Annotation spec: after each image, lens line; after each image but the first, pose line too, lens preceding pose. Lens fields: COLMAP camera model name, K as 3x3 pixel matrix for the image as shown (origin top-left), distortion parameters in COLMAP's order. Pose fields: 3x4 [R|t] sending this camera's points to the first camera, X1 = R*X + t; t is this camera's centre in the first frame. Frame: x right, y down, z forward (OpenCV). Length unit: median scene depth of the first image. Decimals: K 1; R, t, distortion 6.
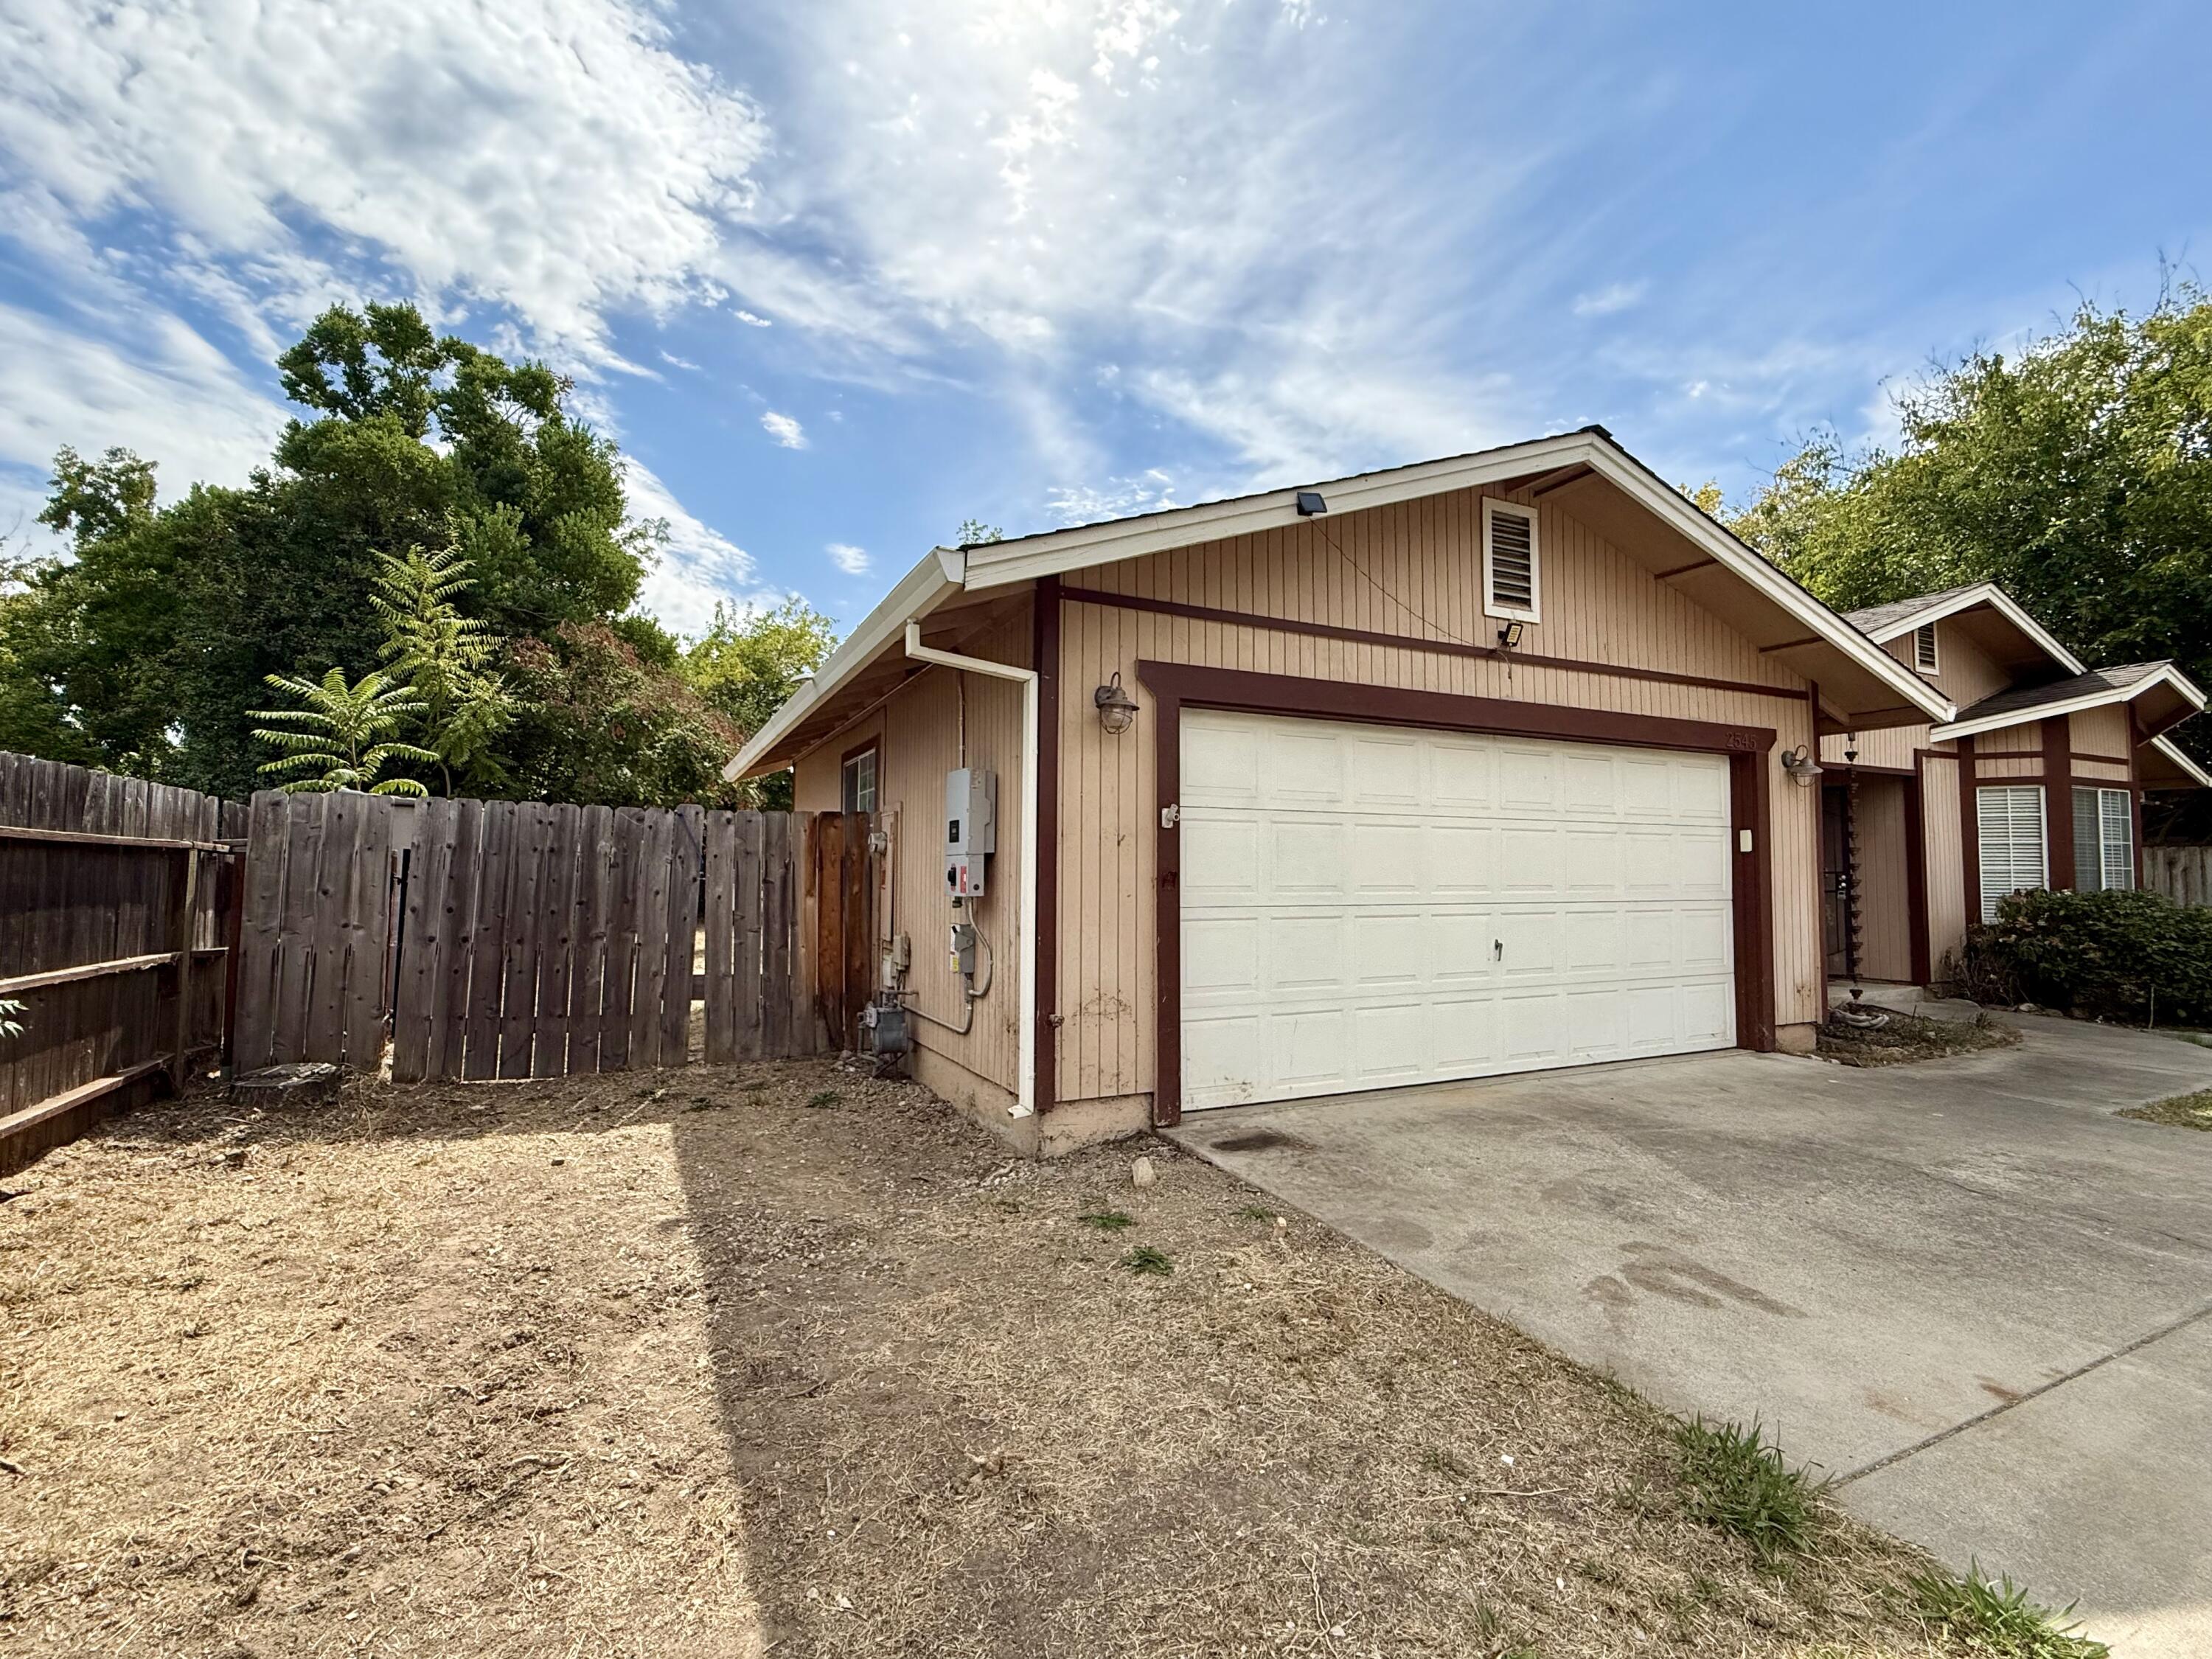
lens RADIAL K [[979.3, 0, 1114.0], [0, 979.3, 832.4], [0, 0, 1]] dist [0.017272, 0.000118]
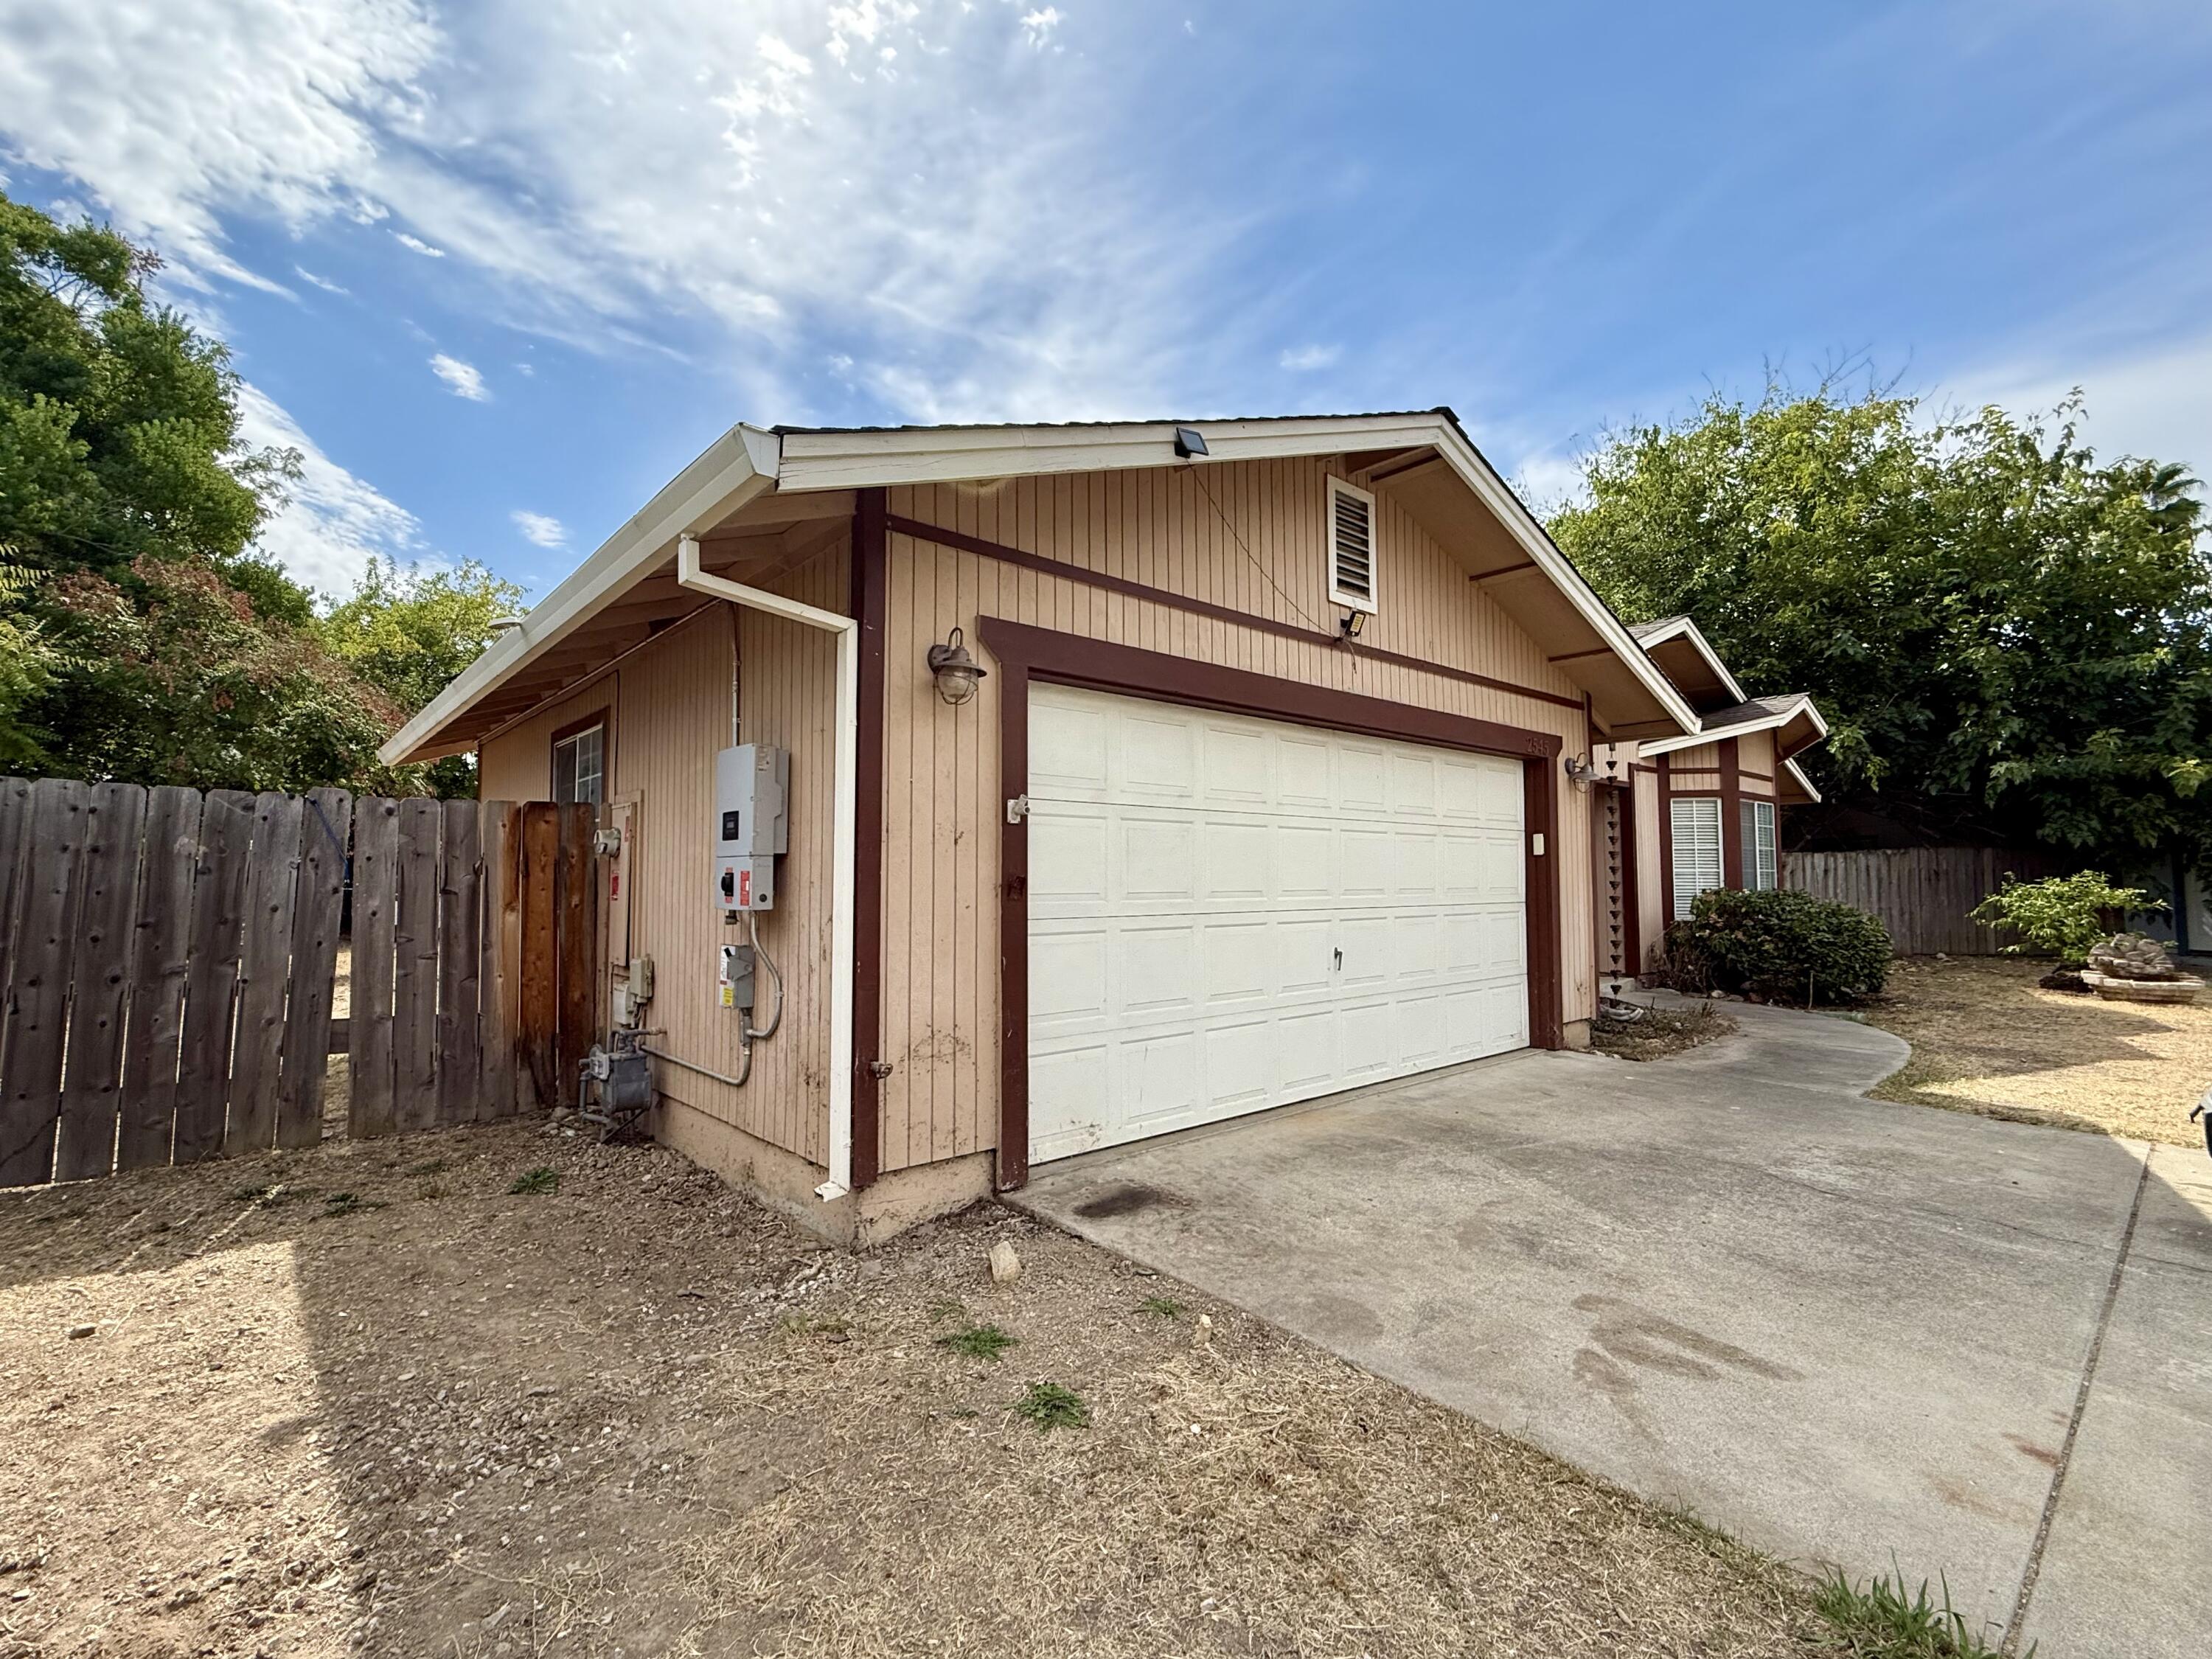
lens RADIAL K [[983.7, 0, 1106.0], [0, 983.7, 829.5], [0, 0, 1]] dist [0.009606, -0.000452]
pose [[0.966572, 0.008462, 0.256254, -0.065863], [-0.006405, 0.999940, -0.008861, 0.006160], [-0.256314, 0.006923, 0.966569, 0.149612]]
